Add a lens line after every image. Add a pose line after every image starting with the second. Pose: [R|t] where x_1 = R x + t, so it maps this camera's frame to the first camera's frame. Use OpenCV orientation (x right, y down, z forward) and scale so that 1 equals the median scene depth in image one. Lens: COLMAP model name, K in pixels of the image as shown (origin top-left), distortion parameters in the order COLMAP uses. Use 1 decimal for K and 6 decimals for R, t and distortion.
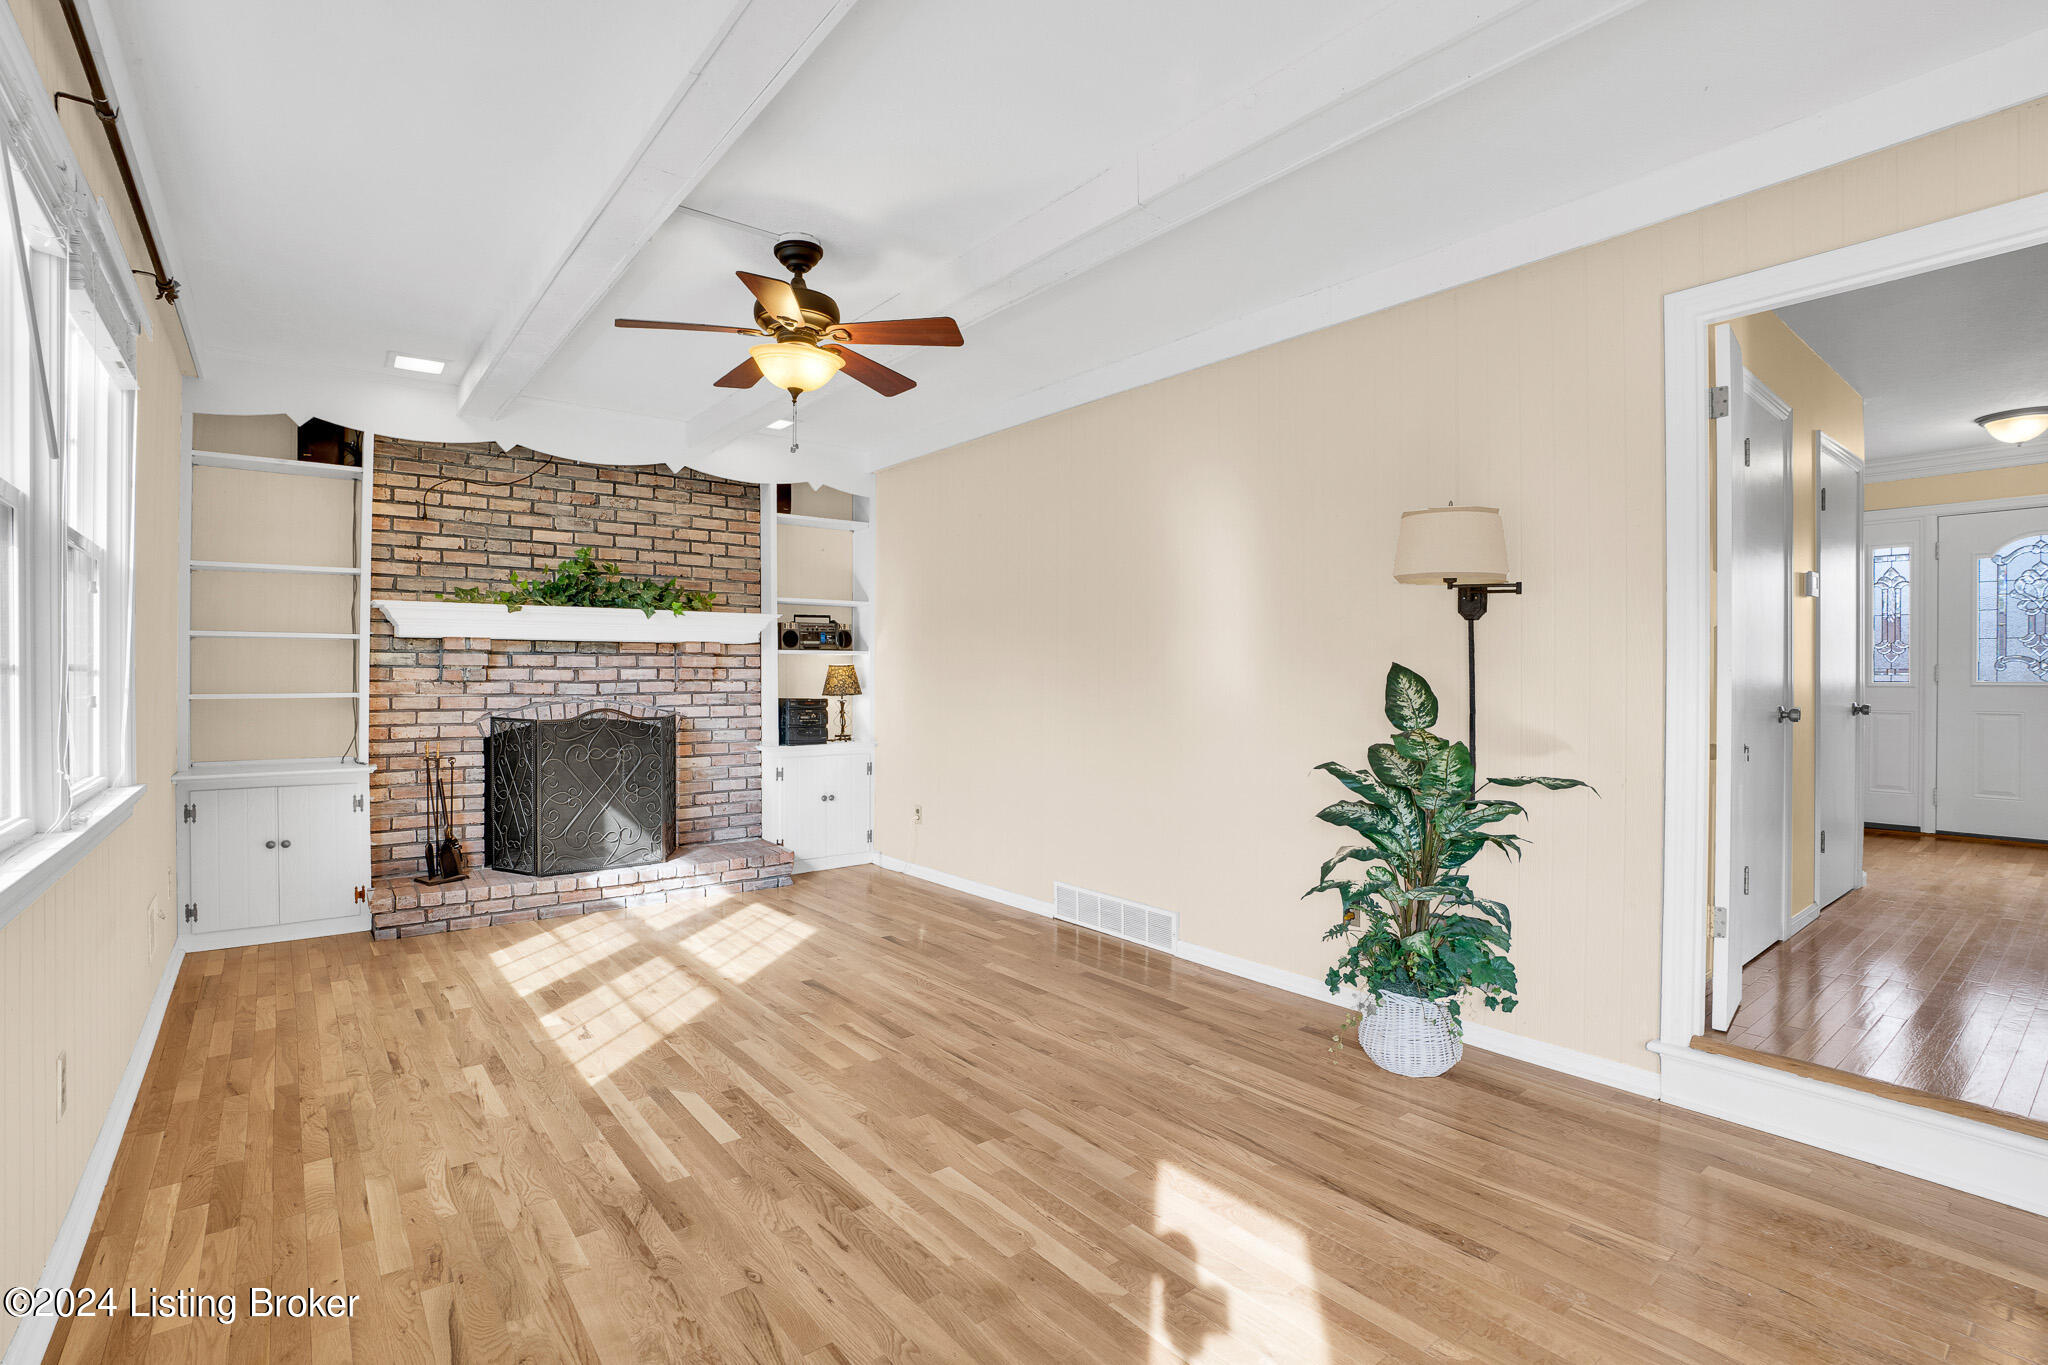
lens RADIAL K [[945.9, 0, 1020.8], [0, 945.9, 682.9], [0, 0, 1]] dist [-0.051415, 0.005486]
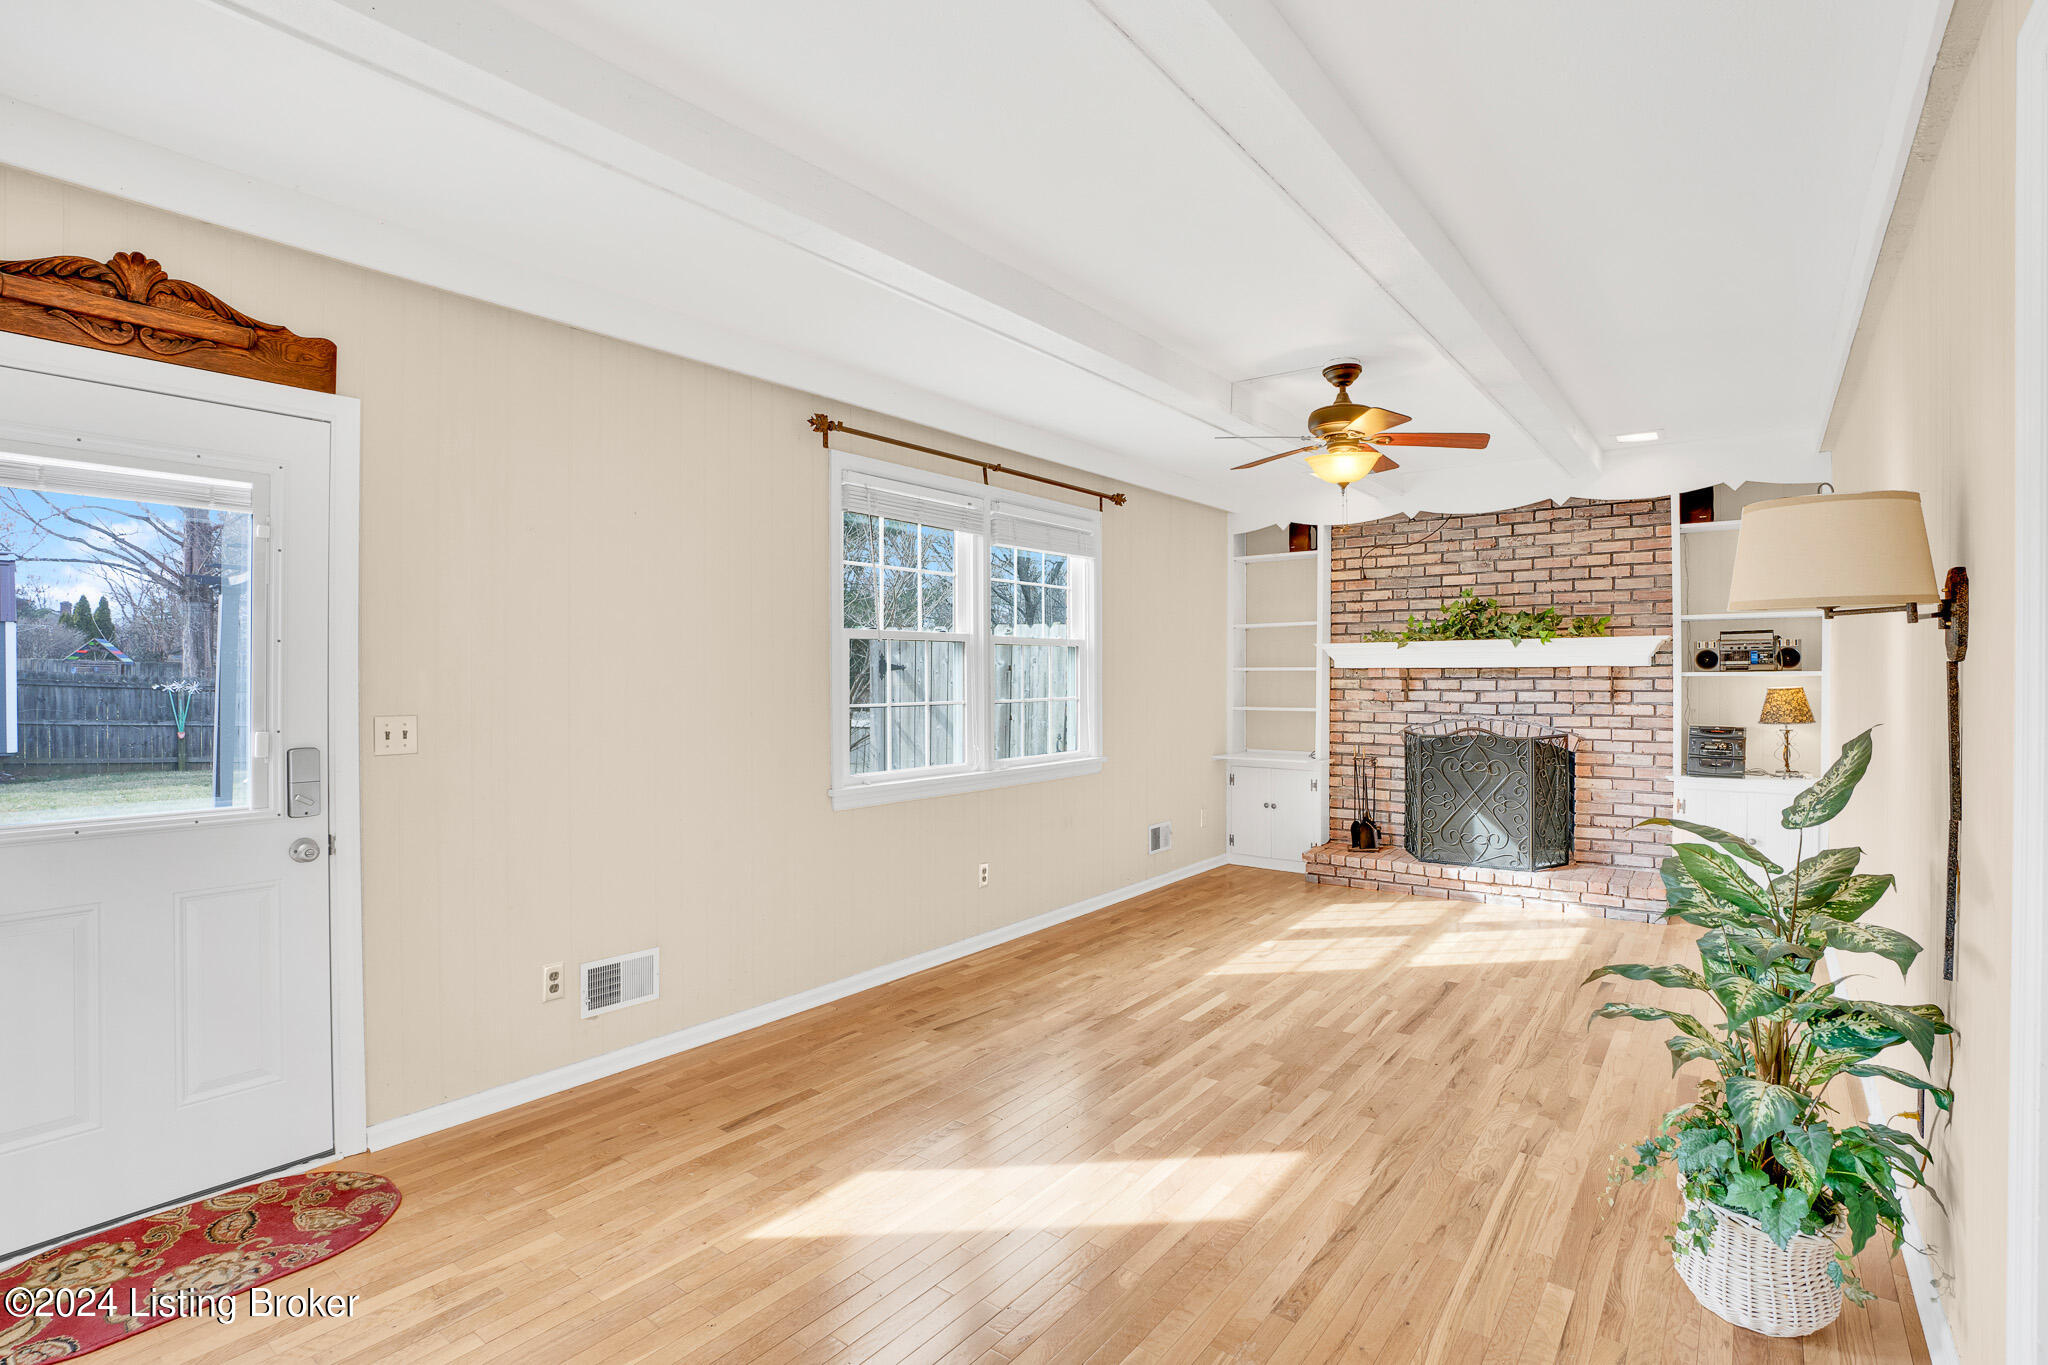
lens RADIAL K [[945.9, 0, 1023.5], [0, 945.9, 677.8], [0, 0, 1]] dist [-0.051415, 0.005486]
pose [[0.254335, 0.000954, -0.967116, 0.556995], [-0.003981, 0.999992, -0.000061, -0.032992], [0.967108, 0.003865, 0.254337, 0.177466]]
